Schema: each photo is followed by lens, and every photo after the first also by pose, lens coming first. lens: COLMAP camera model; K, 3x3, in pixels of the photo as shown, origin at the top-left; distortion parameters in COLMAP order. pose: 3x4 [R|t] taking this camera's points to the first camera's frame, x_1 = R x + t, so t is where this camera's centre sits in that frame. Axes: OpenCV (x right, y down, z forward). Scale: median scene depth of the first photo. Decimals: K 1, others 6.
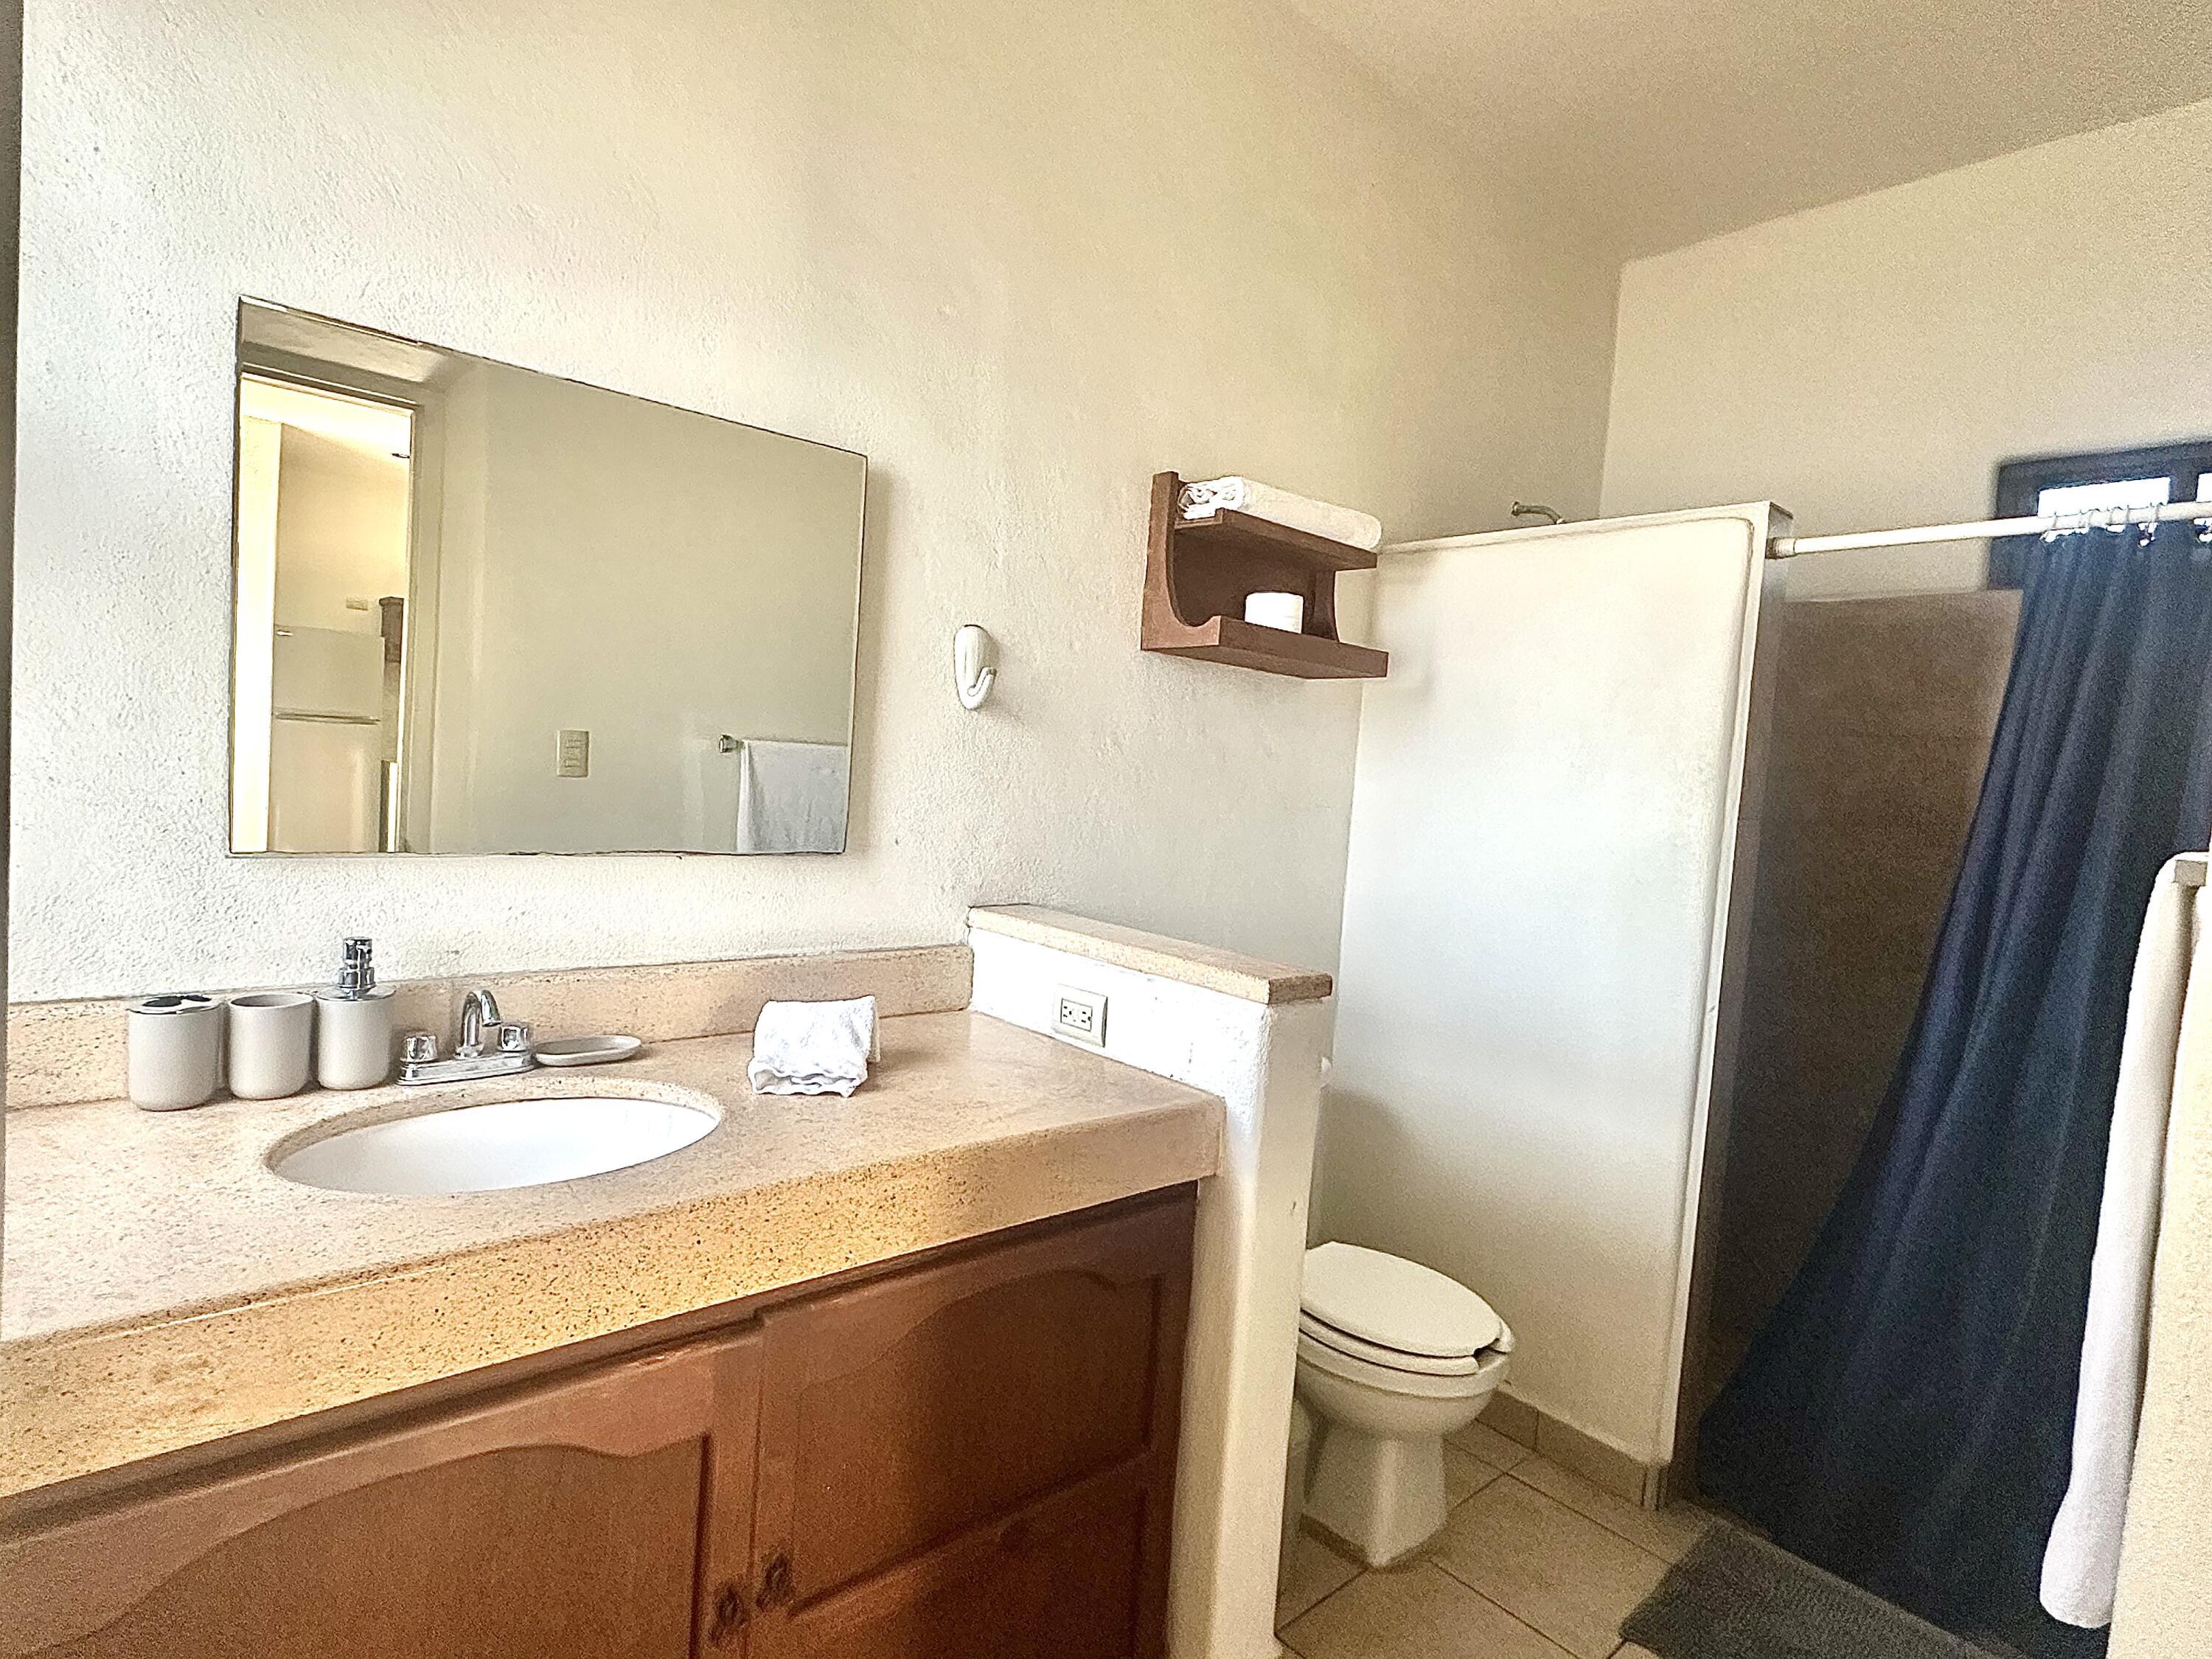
lens RADIAL K [[1145.7, 0, 1104.9], [0, 1145.7, 834.4], [0, 0, 1]] dist [-0.001443, -0.000673]
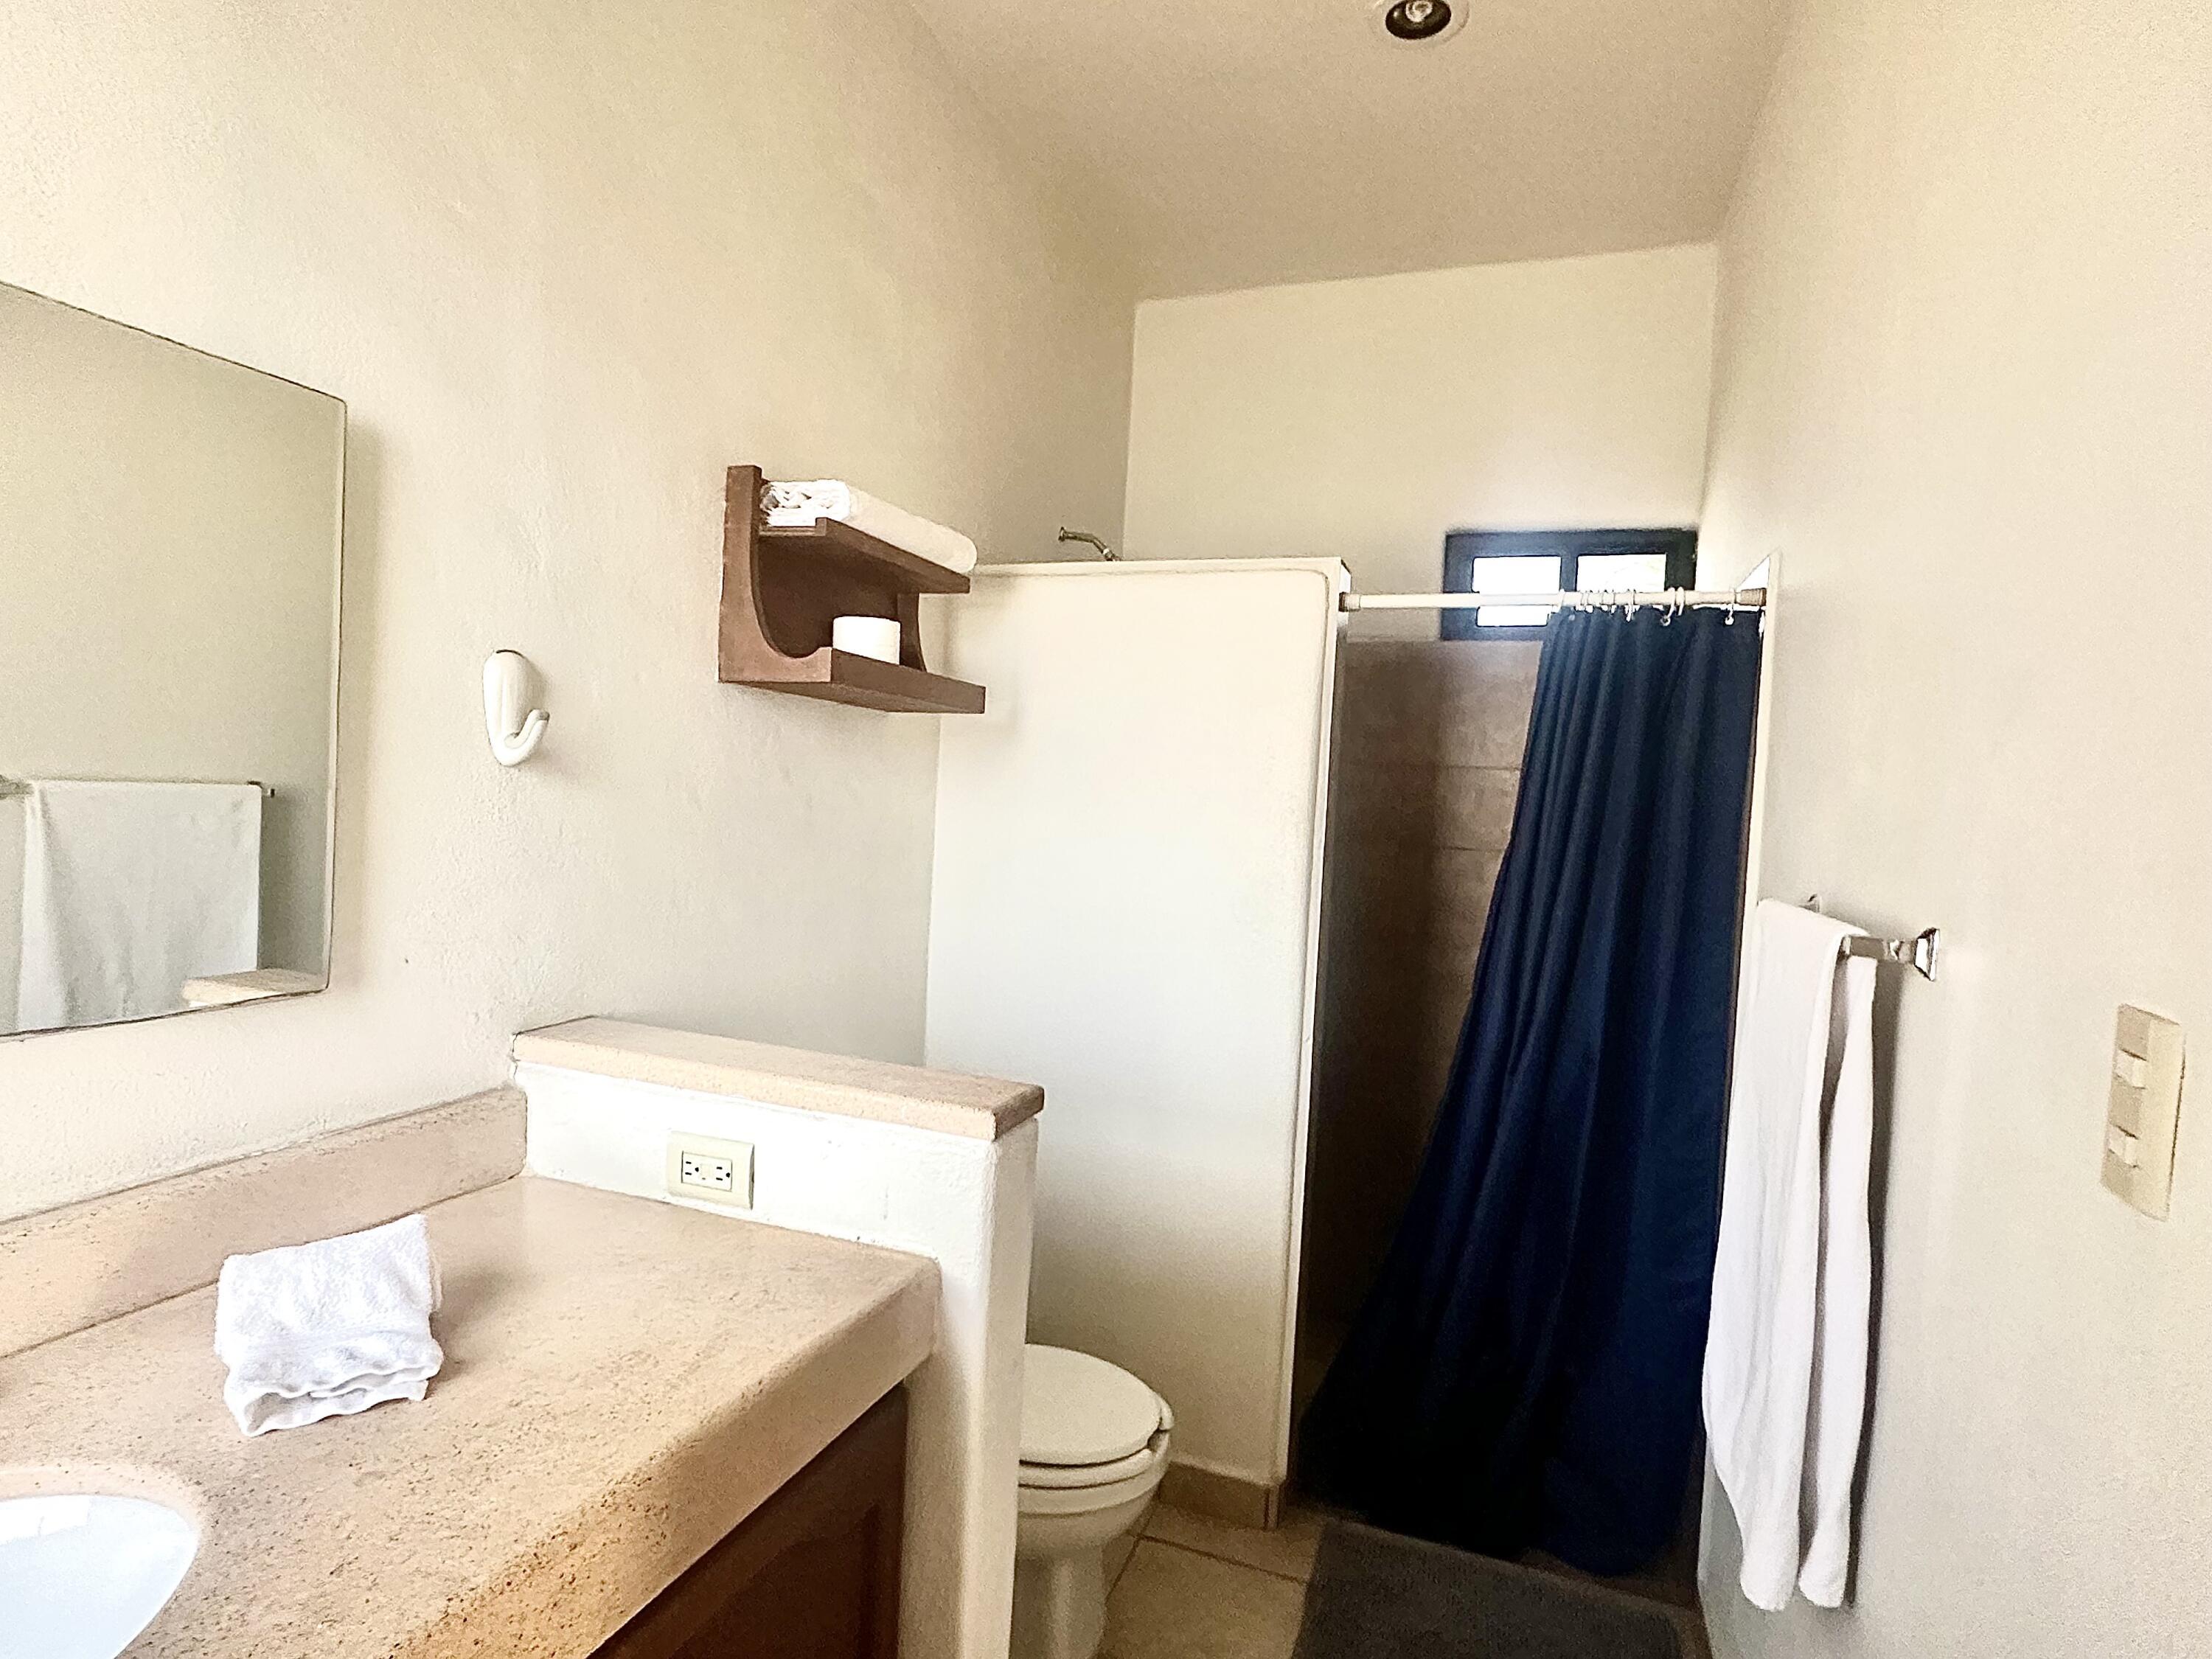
lens RADIAL K [[1145.7, 0, 1113.1], [0, 1145.7, 832.1], [0, 0, 1]] dist [-0.001443, -0.000673]
pose [[0.878425, -0.040050, 0.476200, -0.121554], [0.037516, 0.999186, 0.014831, -0.060350], [-0.476406, 0.004837, 0.879212, 0.167058]]
